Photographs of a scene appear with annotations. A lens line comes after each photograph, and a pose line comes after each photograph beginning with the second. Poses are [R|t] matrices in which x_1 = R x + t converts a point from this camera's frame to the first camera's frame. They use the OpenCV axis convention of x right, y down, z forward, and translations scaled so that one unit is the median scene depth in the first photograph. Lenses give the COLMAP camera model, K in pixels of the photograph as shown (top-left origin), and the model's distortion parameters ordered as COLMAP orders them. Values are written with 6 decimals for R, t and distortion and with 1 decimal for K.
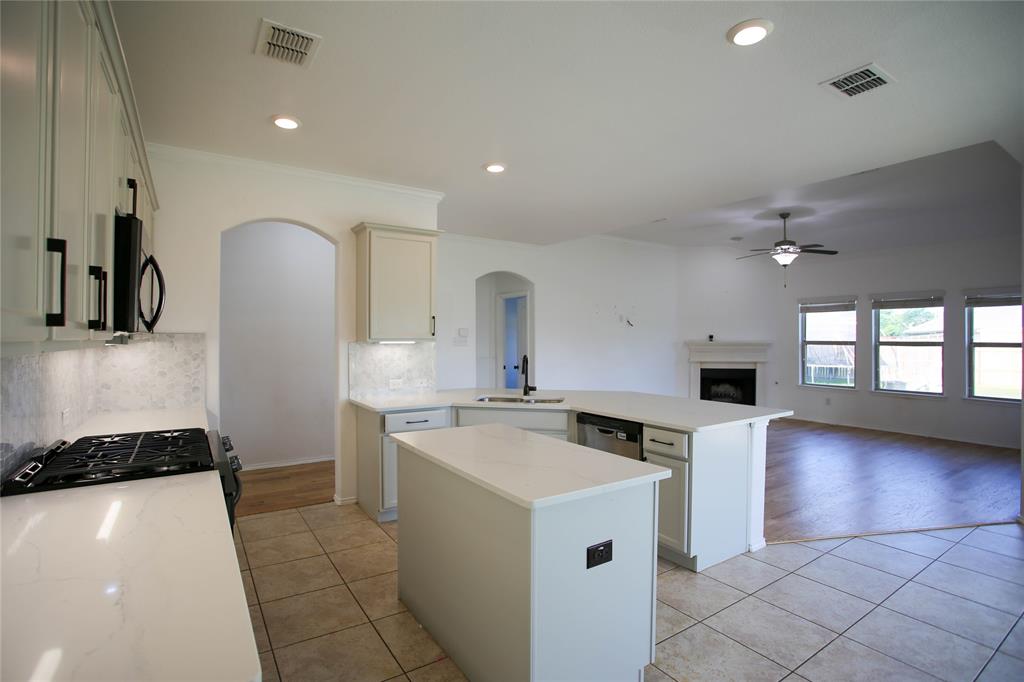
lens RADIAL K [[496.6, 0, 512.0], [0, 496.6, 341.0], [0, 0, 1]] dist [-0.069109, 0.030670]
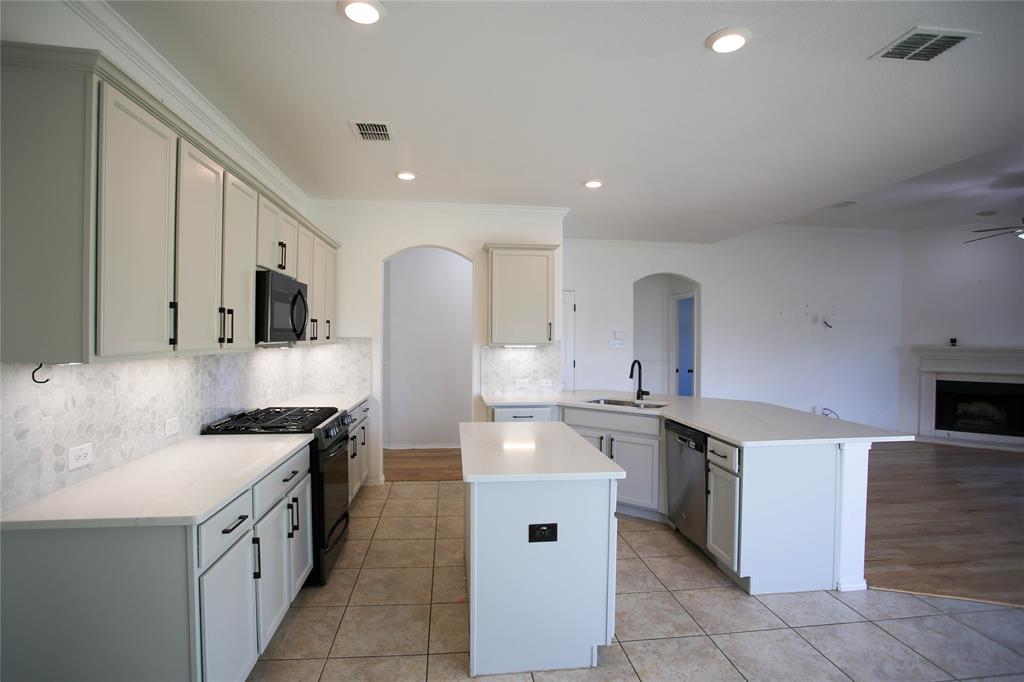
lens RADIAL K [[513.2, 0, 512.0], [0, 513.2, 341.0], [0, 0, 1]] dist [-0.074304, 0.036344]
pose [[0.891700, 0.007678, -0.452561, 0.254421], [-0.006574, 0.999970, 0.004012, -0.012339], [0.452578, -0.000602, 0.891725, -0.048772]]
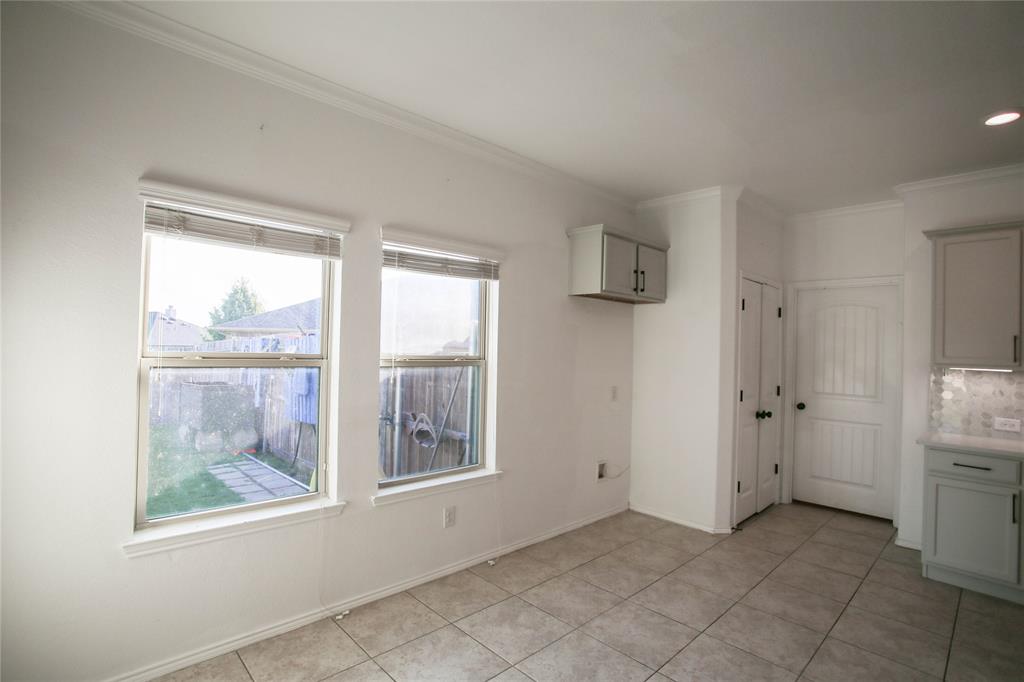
lens RADIAL K [[496.6, 0, 512.0], [0, 496.6, 341.0], [0, 0, 1]] dist [-0.069109, 0.030670]
pose [[-0.980063, -0.031495, -0.196176, 0.604704], [-0.030984, 0.999504, -0.005669, -0.009896], [0.196257, 0.000522, -0.980552, 0.689306]]
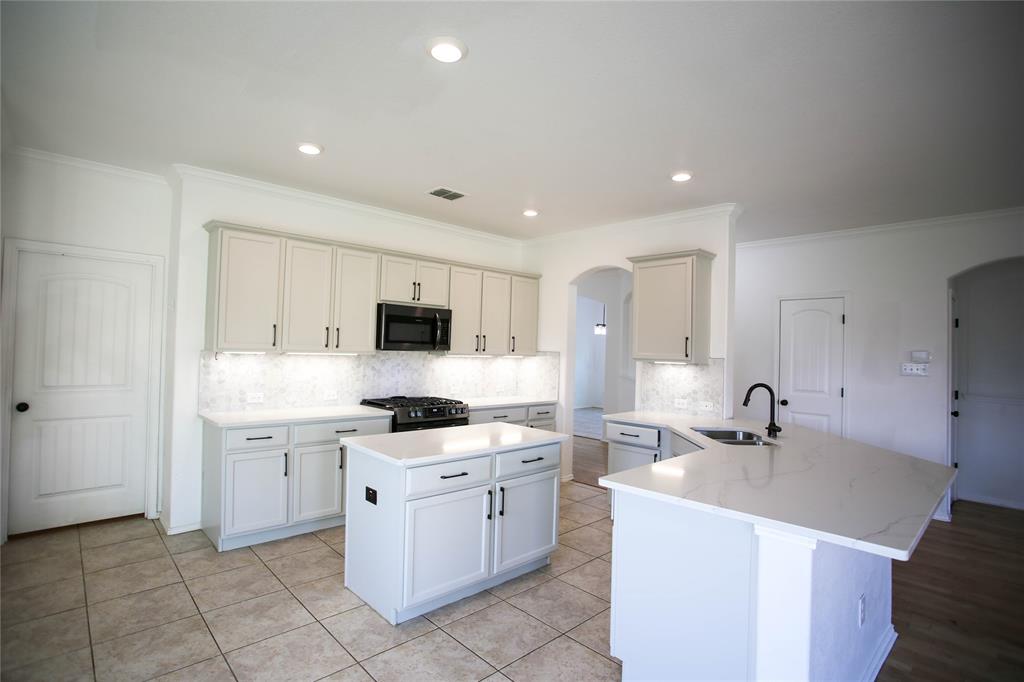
lens RADIAL K [[496.6, 0, 512.0], [0, 496.6, 341.0], [0, 0, 1]] dist [-0.069109, 0.030670]
pose [[0.172832, -0.016137, -0.984819, 0.673175], [-0.031620, 0.999259, -0.021923, -0.009142], [0.984444, 0.034929, 0.172193, 0.440424]]
